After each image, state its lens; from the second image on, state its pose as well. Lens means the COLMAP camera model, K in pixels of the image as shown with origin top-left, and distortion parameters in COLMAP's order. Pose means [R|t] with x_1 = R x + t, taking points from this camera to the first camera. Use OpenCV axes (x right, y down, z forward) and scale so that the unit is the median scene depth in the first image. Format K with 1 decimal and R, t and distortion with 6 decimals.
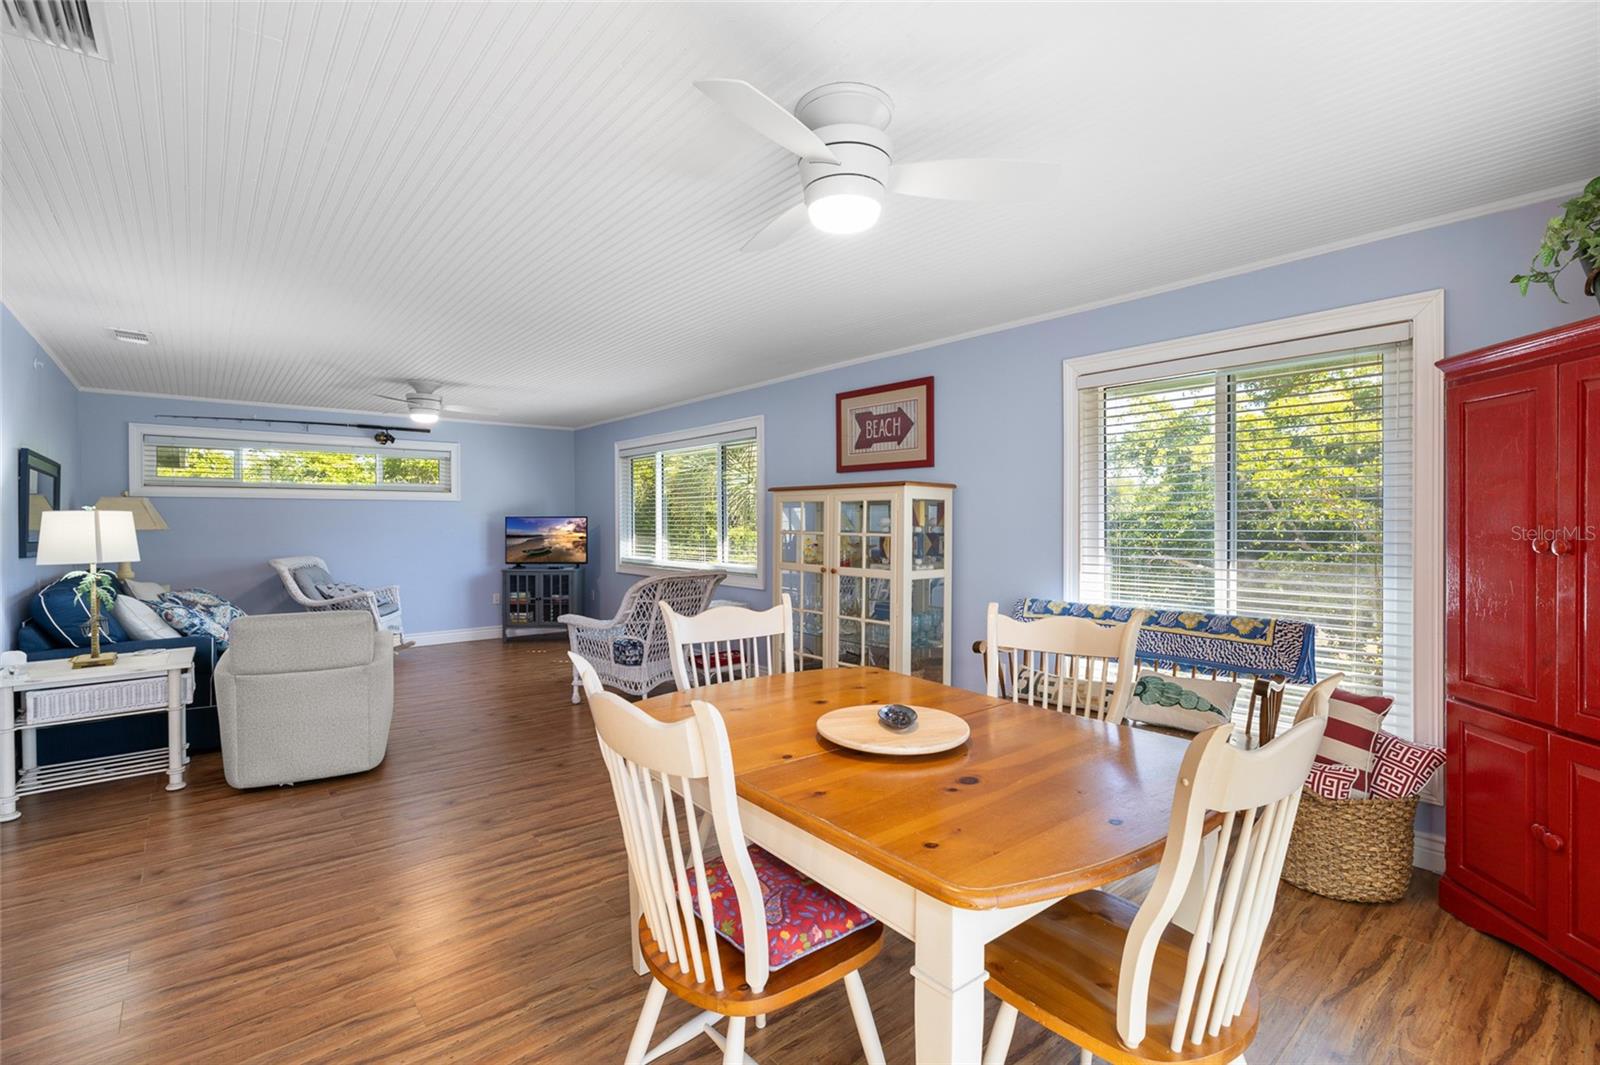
lens RADIAL K [[712.7, 0, 798.3], [0, 712.7, 527.2], [0, 0, 1]] dist [-0.000554, -0.000454]
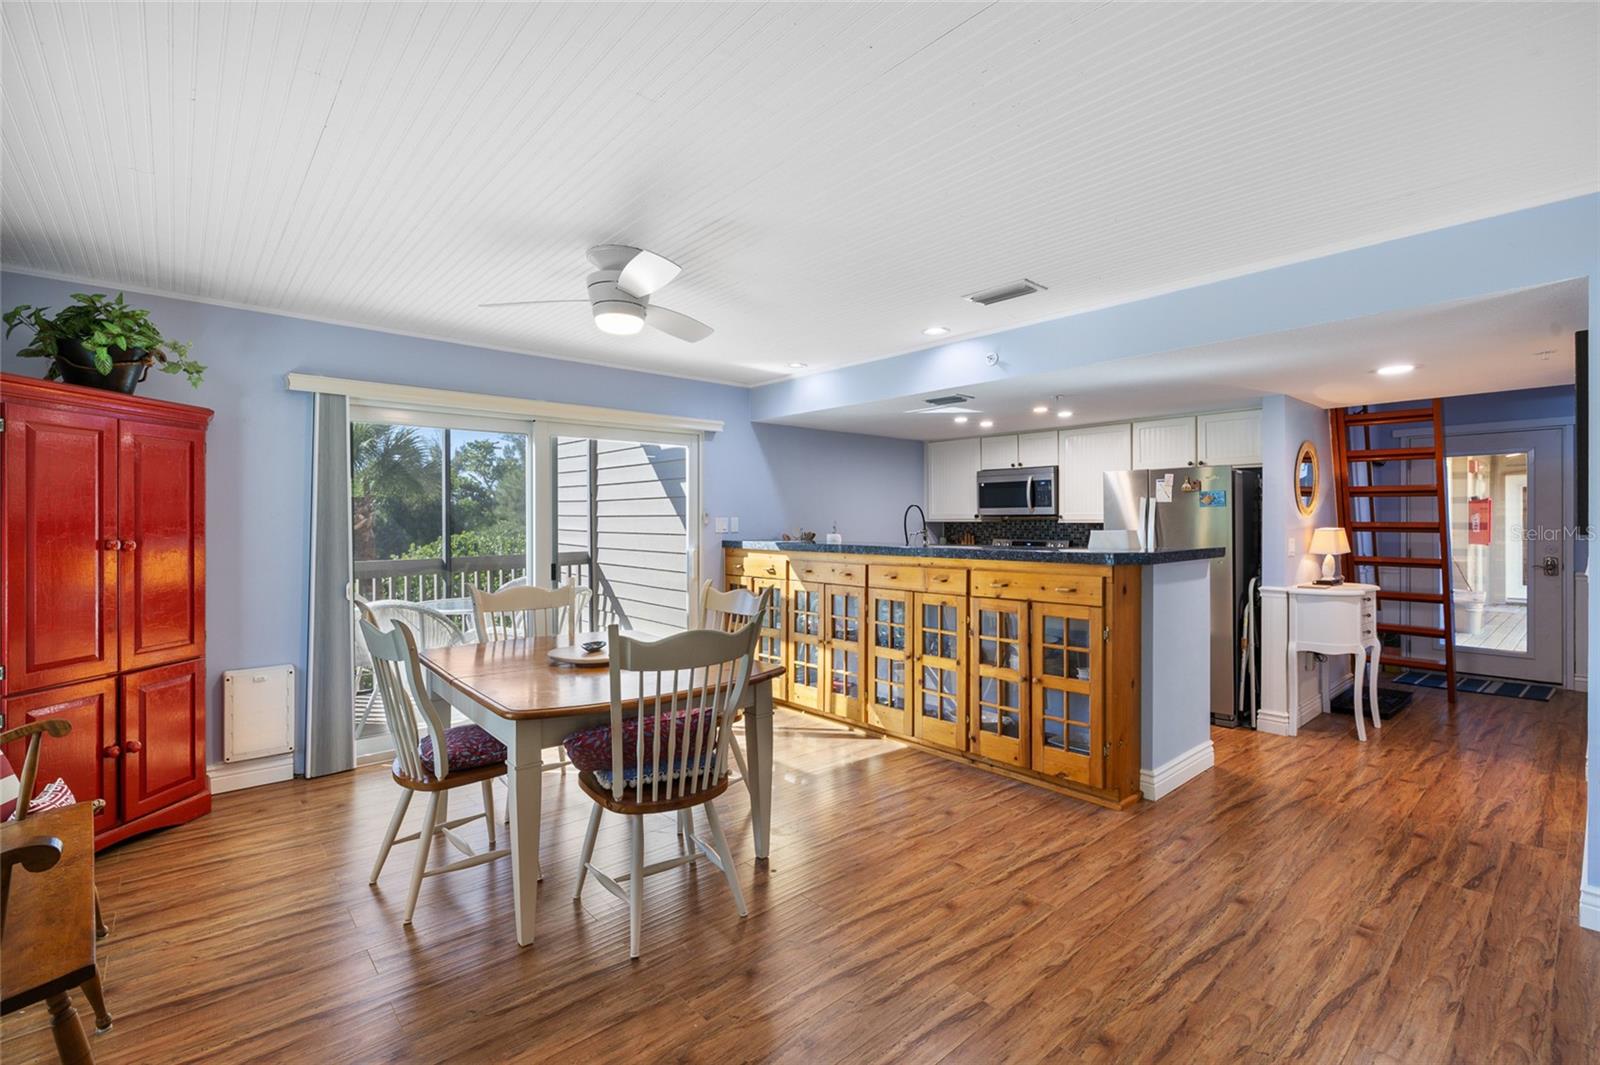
lens RADIAL K [[712.7, 0, 796.4], [0, 712.7, 525.0], [0, 0, 1]] dist [-0.000554, -0.000454]
pose [[-0.999969, 0.003196, -0.007246, -0.120945], [0.003126, 0.999949, 0.009647, -0.008670], [0.007276, 0.009624, -0.999927, 1.031717]]
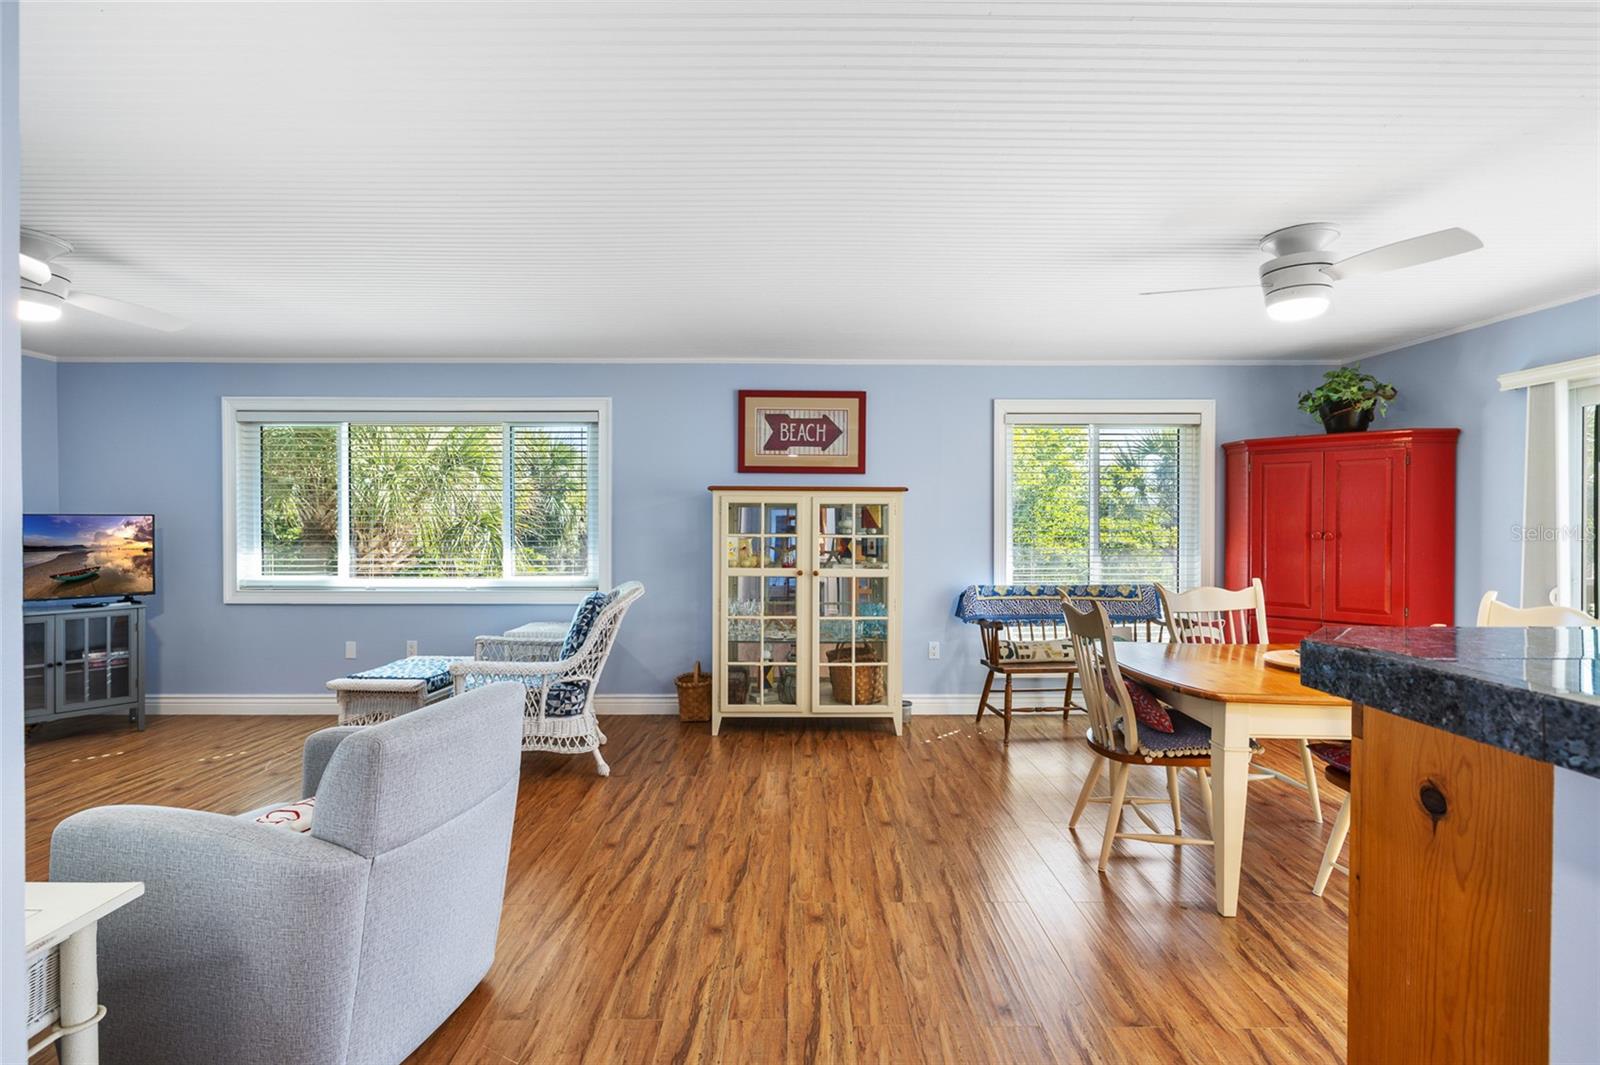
lens RADIAL K [[712.7, 0, 806.1], [0, 712.7, 529.6], [0, 0, 1]] dist [-0.000554, -0.000454]
pose [[0.641897, -0.002498, 0.766787, -0.670203], [0.004213, 0.999991, -0.000269, 0.000896], [-0.766779, 0.003403, 0.641902, 0.344048]]
